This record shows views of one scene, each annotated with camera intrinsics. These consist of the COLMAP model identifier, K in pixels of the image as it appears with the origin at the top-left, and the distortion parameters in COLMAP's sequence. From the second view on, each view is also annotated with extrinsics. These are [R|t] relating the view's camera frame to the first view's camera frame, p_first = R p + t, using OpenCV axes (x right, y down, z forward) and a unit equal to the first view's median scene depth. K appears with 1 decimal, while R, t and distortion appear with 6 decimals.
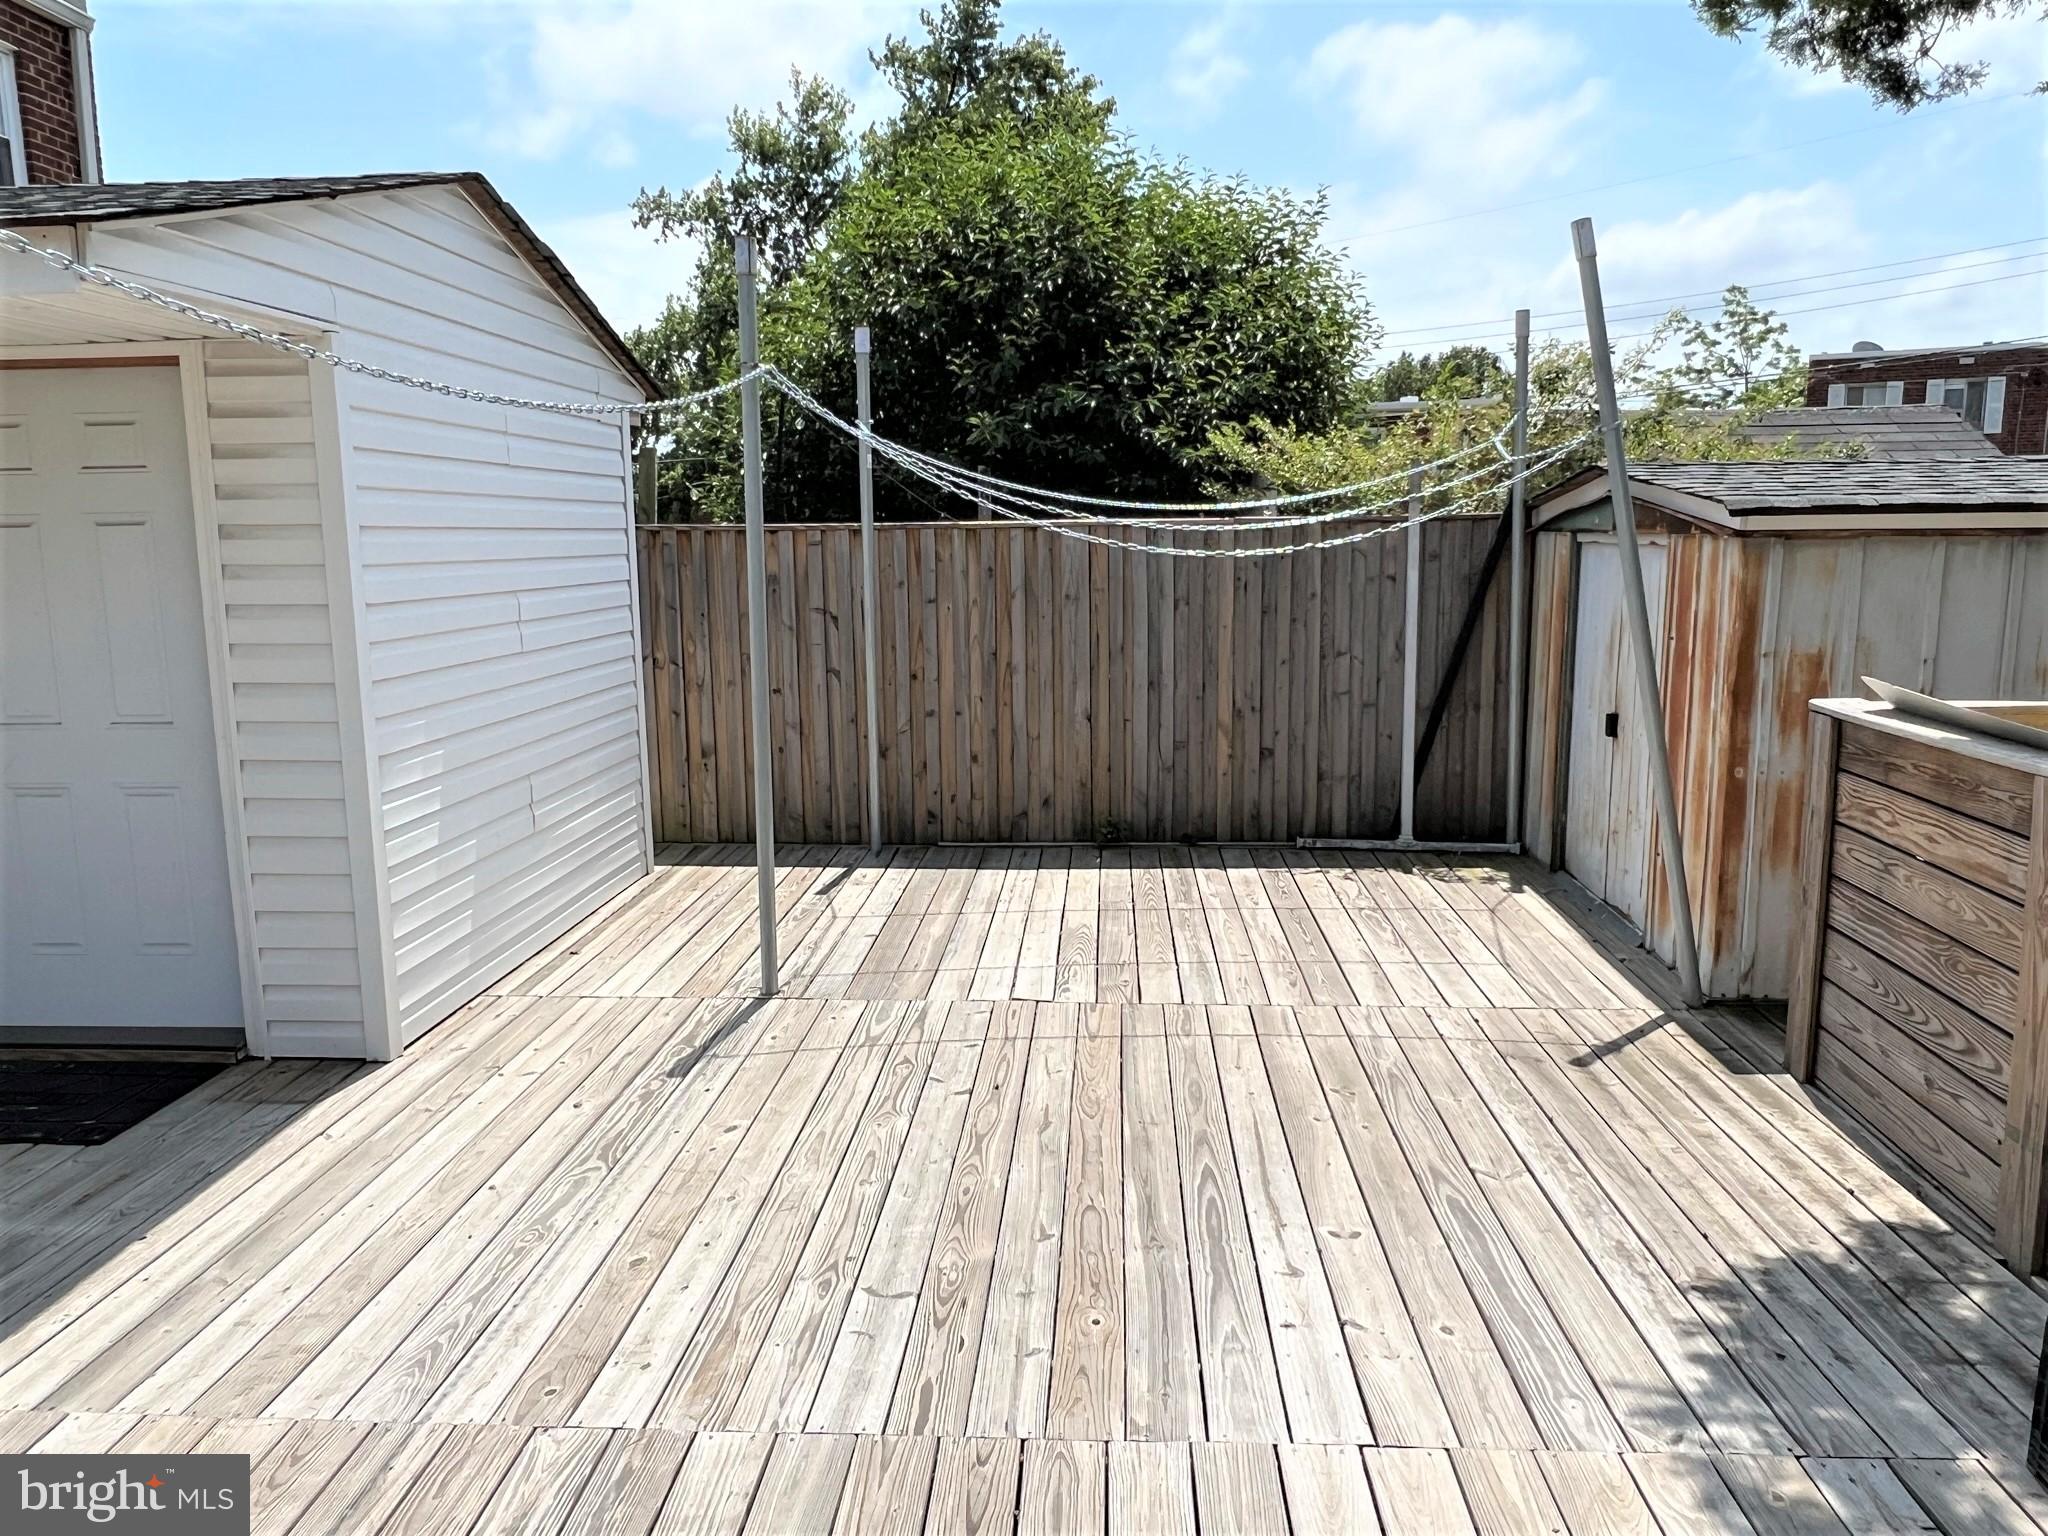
lens RADIAL K [[1465.6, 0, 1024.0], [0, 1465.6, 768.0], [0, 0, 1]] dist [-0.007346, 0.000214]
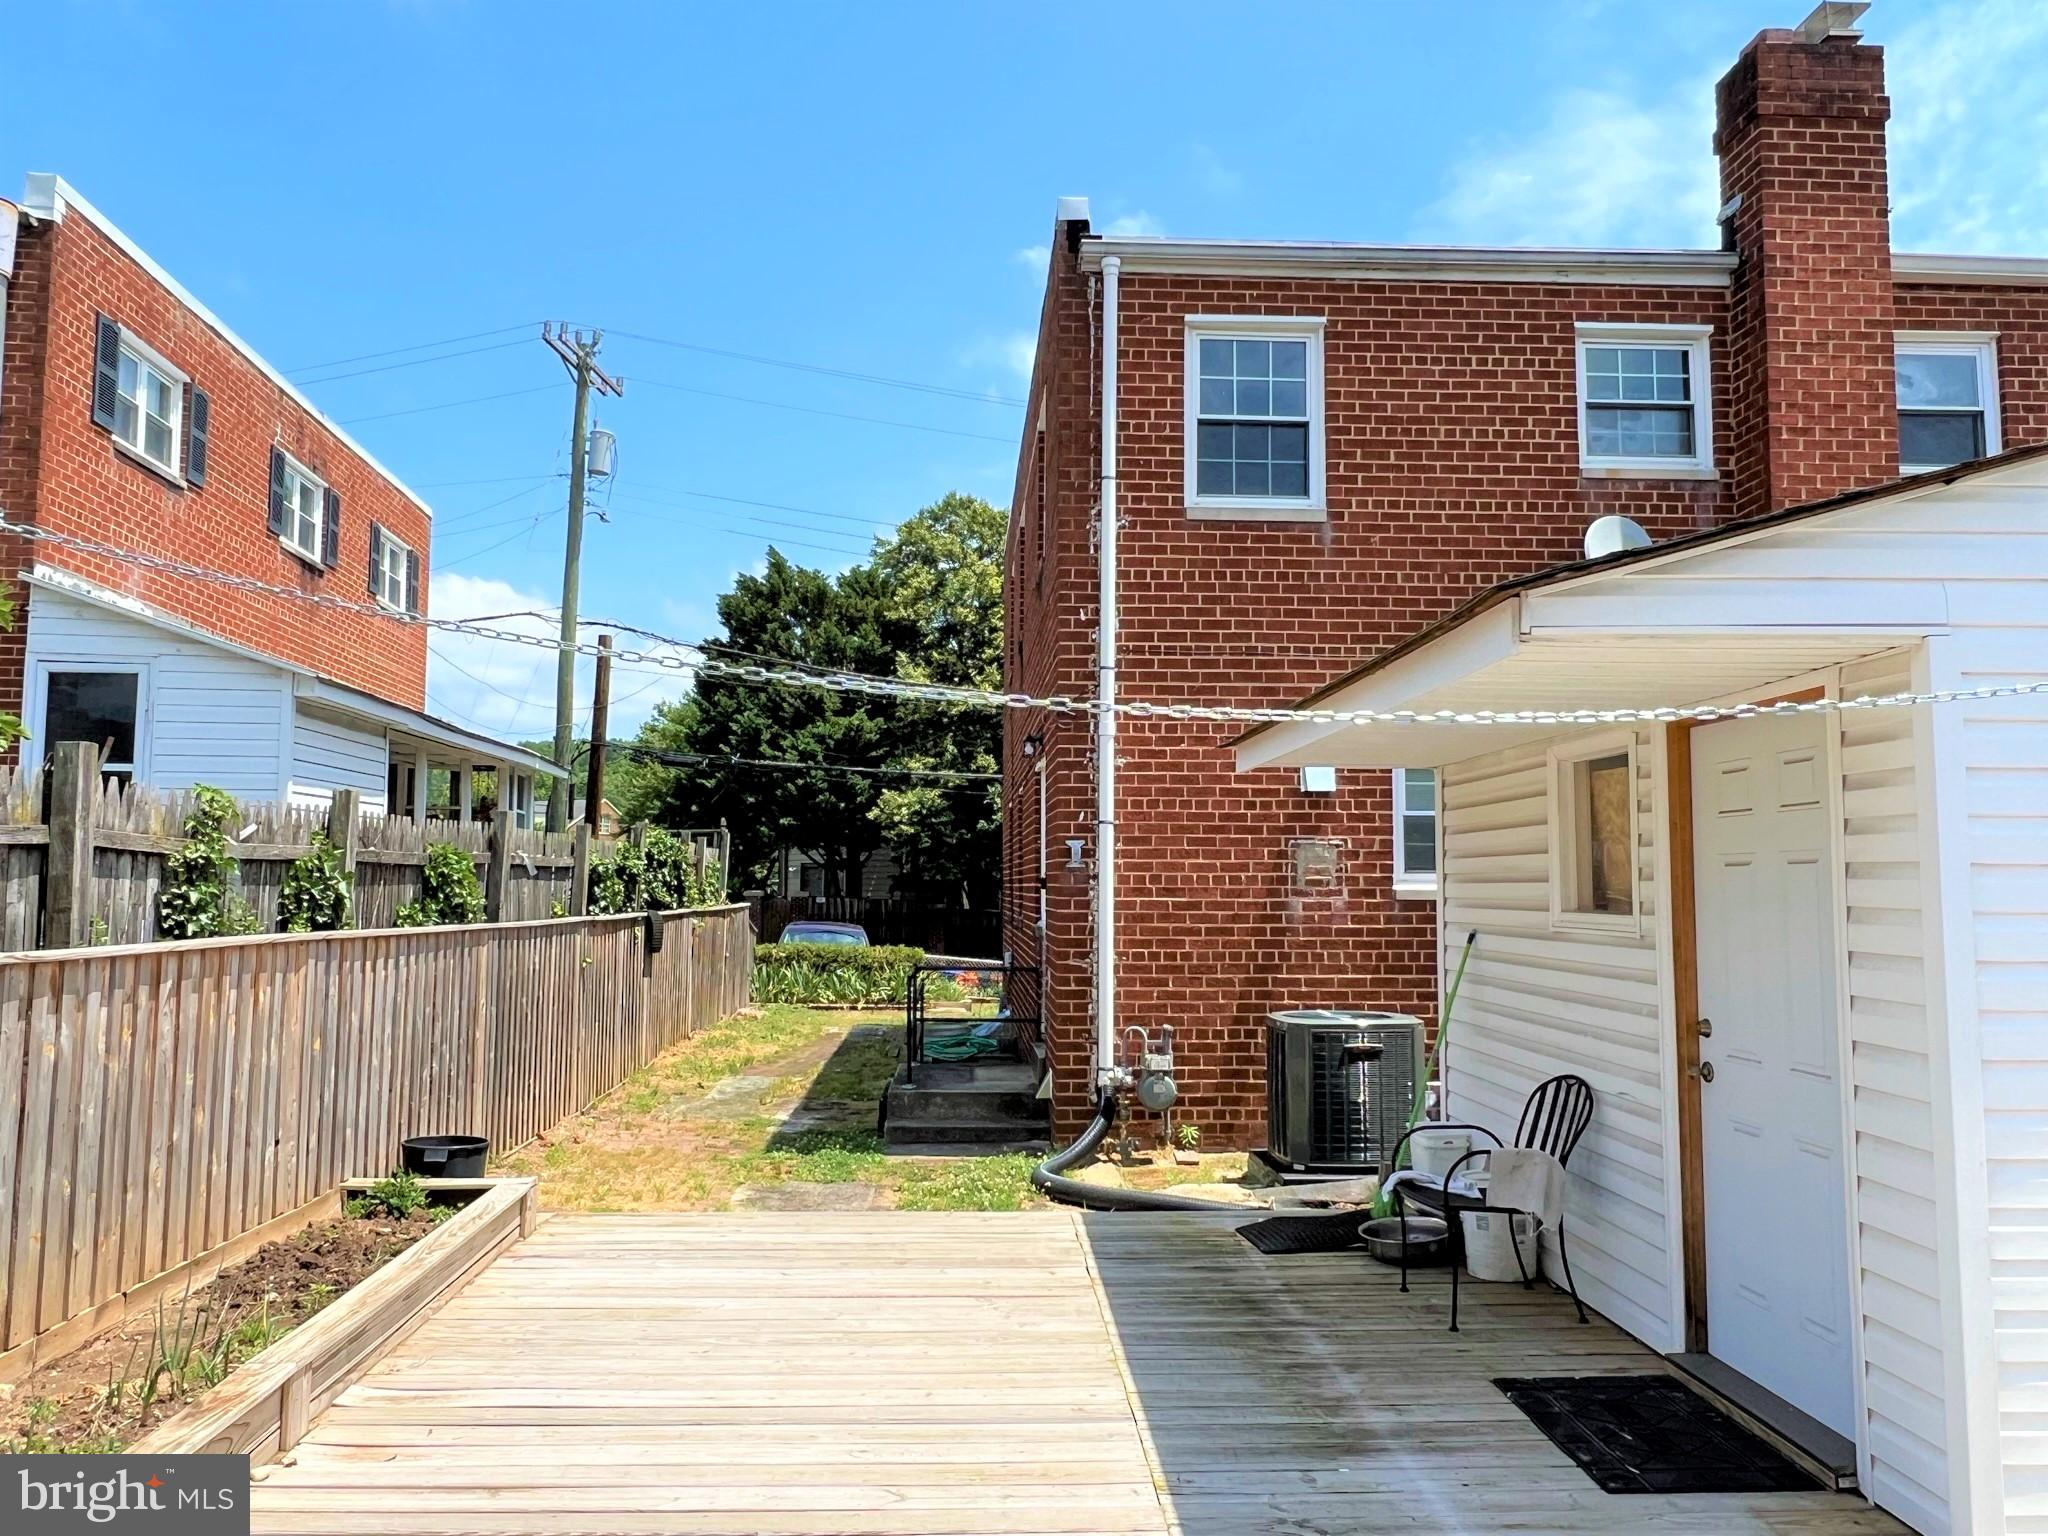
lens RADIAL K [[1465.6, 0, 1024.0], [0, 1465.6, 768.0], [0, 0, 1]] dist [-0.007346, 0.000214]
pose [[0.088178, -0.070423, -0.993612, 0.295922], [-0.159301, 0.983662, -0.083855, -0.065221], [0.983284, 0.165678, 0.075519, 0.409433]]
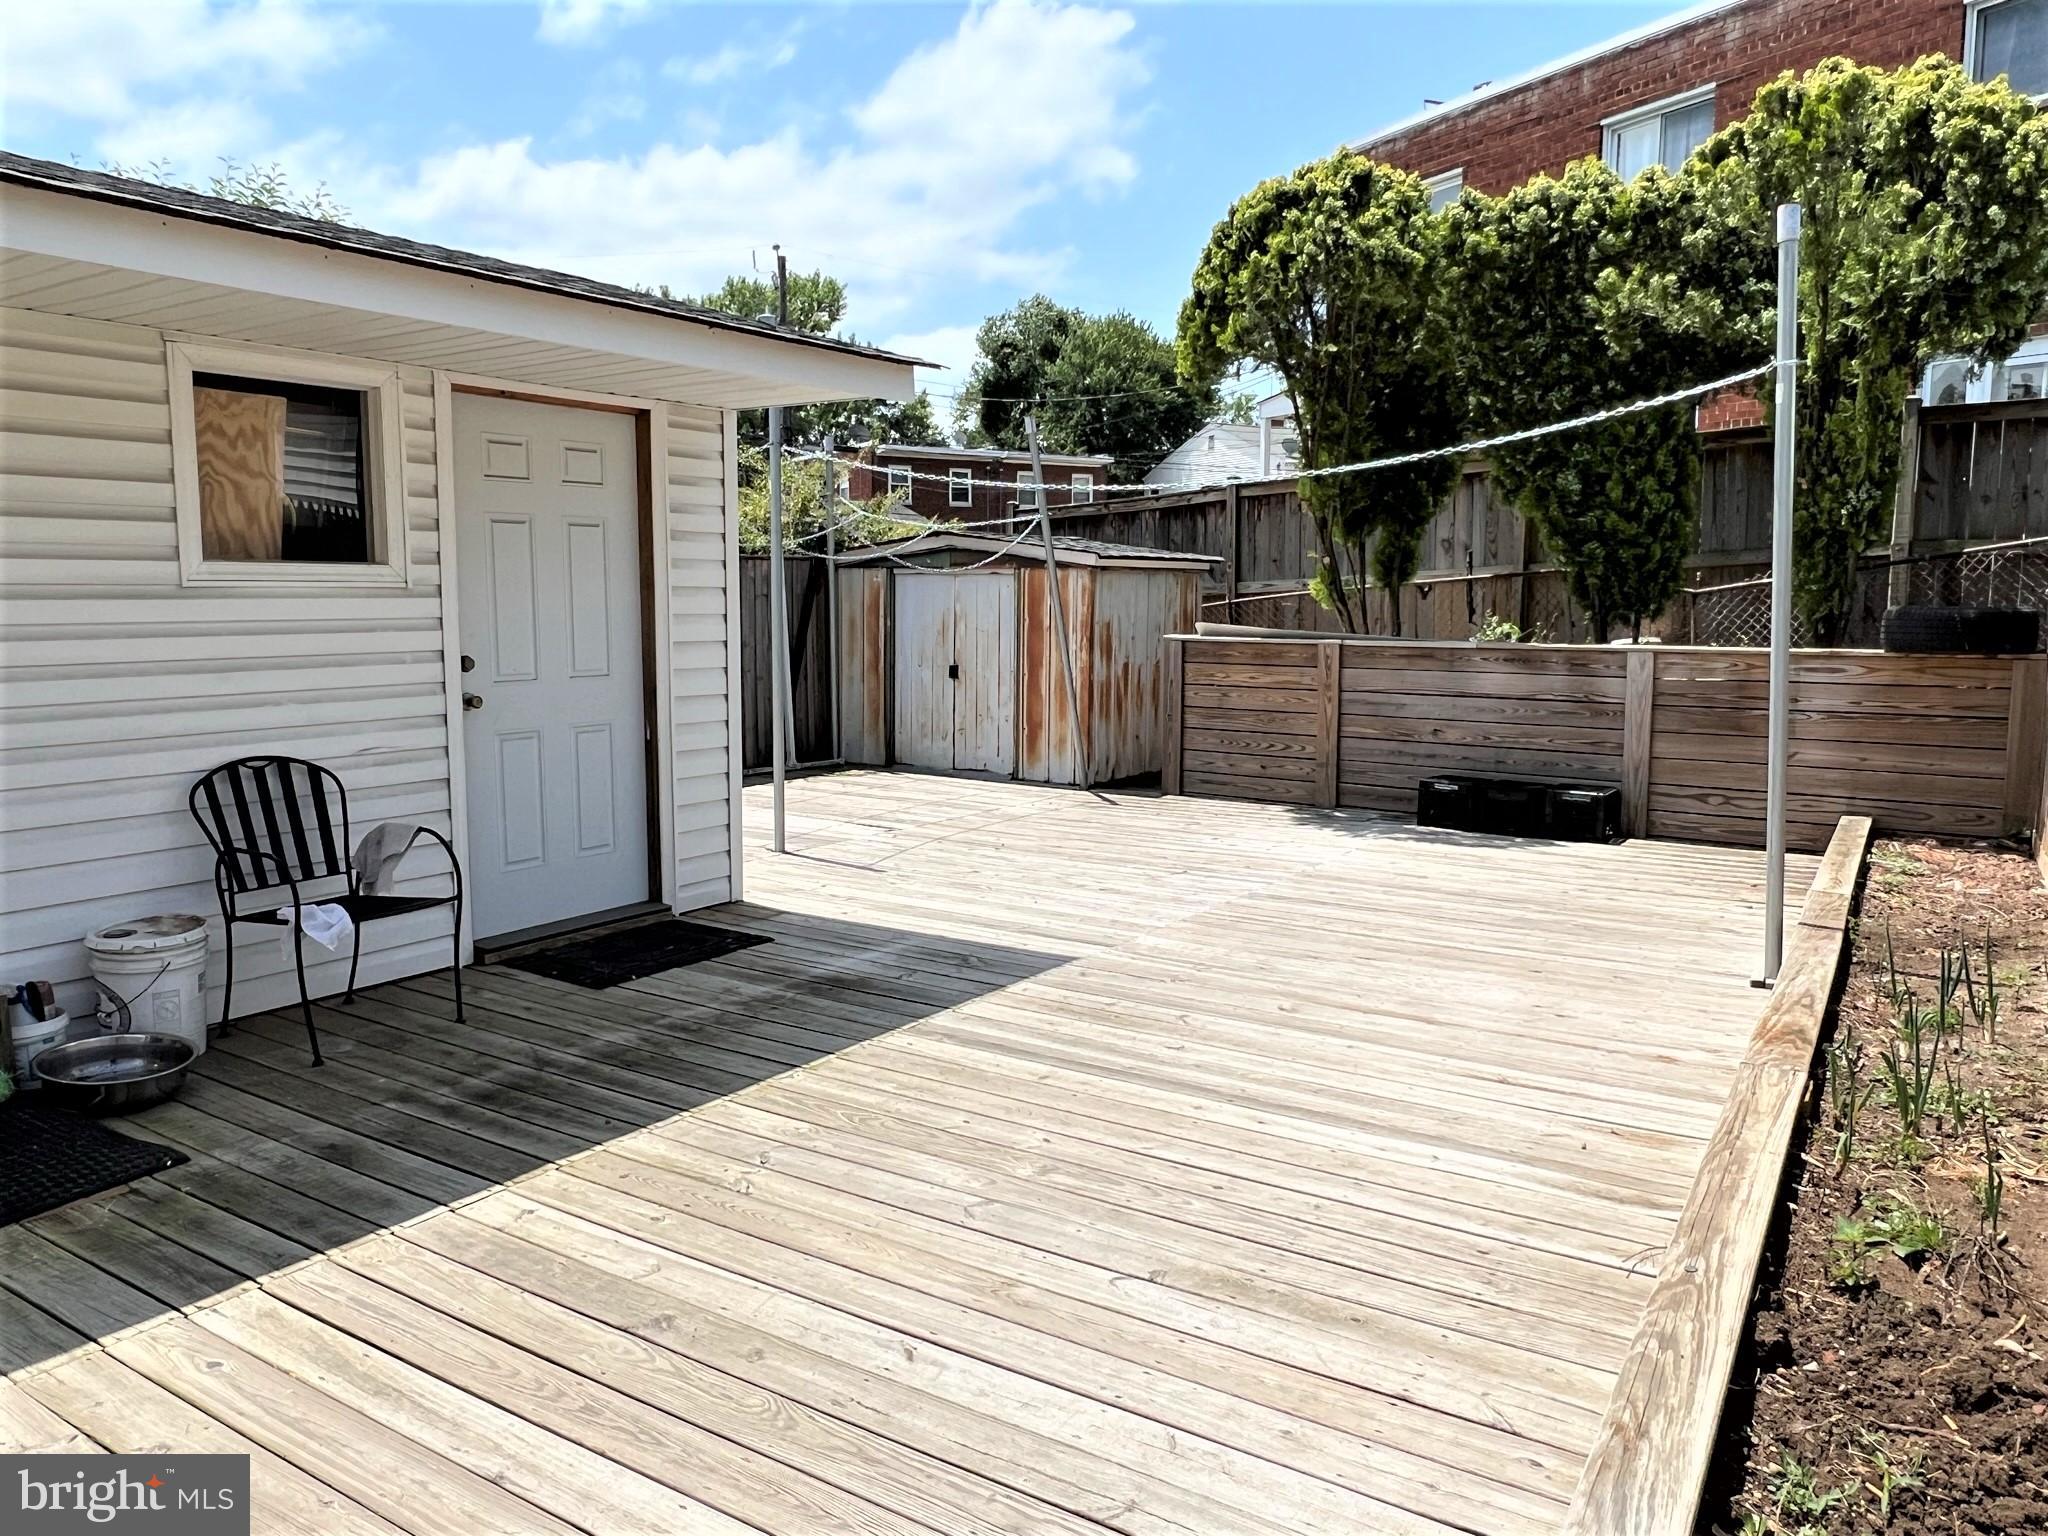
lens RADIAL K [[1465.6, 0, 1024.0], [0, 1465.6, 768.0], [0, 0, 1]] dist [-0.007346, 0.000214]
pose [[0.504092, -0.091947, 0.858741, -1.589739], [0.128208, 0.991266, 0.030876, 0.063083], [-0.854080, 0.094533, 0.511478, -0.005263]]
